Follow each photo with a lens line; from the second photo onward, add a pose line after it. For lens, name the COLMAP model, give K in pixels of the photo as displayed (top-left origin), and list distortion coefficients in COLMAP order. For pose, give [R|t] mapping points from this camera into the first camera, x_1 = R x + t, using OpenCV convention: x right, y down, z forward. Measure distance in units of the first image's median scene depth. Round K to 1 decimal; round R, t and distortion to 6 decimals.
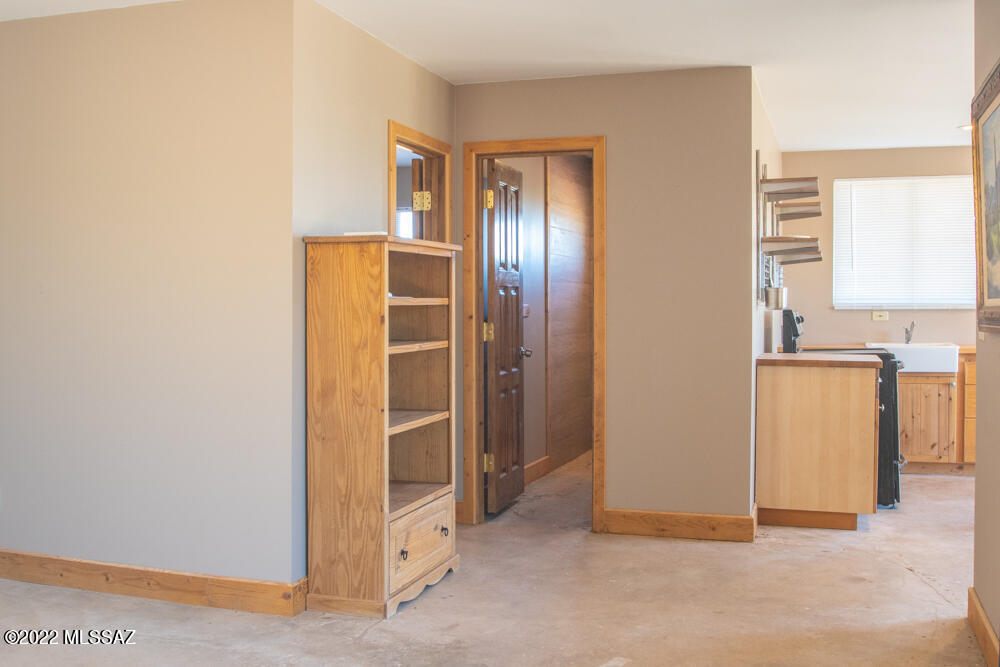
lens RADIAL K [[1089.5, 0, 500.0], [0, 1089.5, 333.5], [0, 0, 1]] dist [-0.030358, -0.018816]
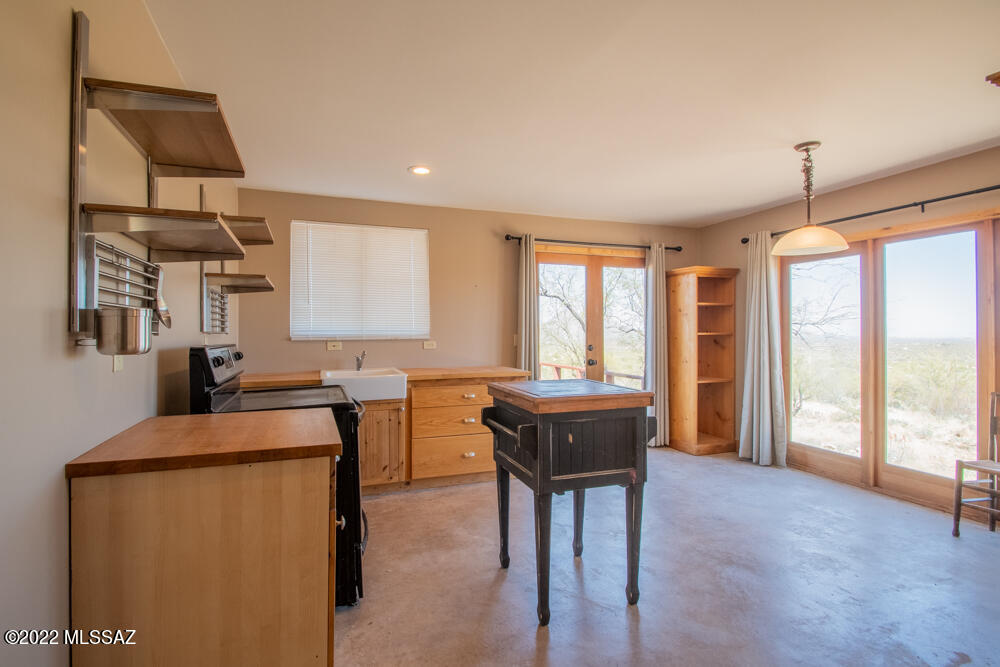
lens RADIAL K [[449.4, 0, 478.1], [0, 449.4, 323.0], [0, 0, 1]] dist [-0.000959, -0.000196]
pose [[0.795862, 0.010191, 0.605392, 0.204604], [0.018200, 0.999004, -0.040744, -0.019664], [-0.605204, 0.043445, 0.794884, 0.589341]]
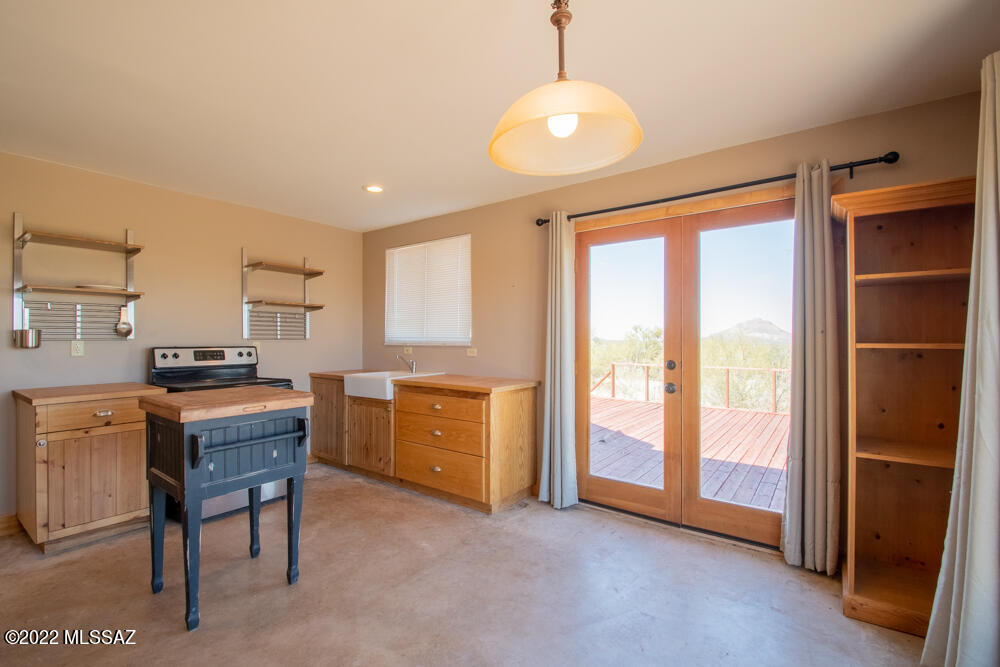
lens RADIAL K [[455.3, 0, 500.0], [0, 455.3, 333.5], [0, 0, 1]] dist [-0.000967, -0.000172]
pose [[0.943953, -0.002429, -0.330070, 0.696002], [-0.009495, 0.999359, -0.034510, -0.020234], [0.329943, 0.035710, 0.943325, 0.565589]]
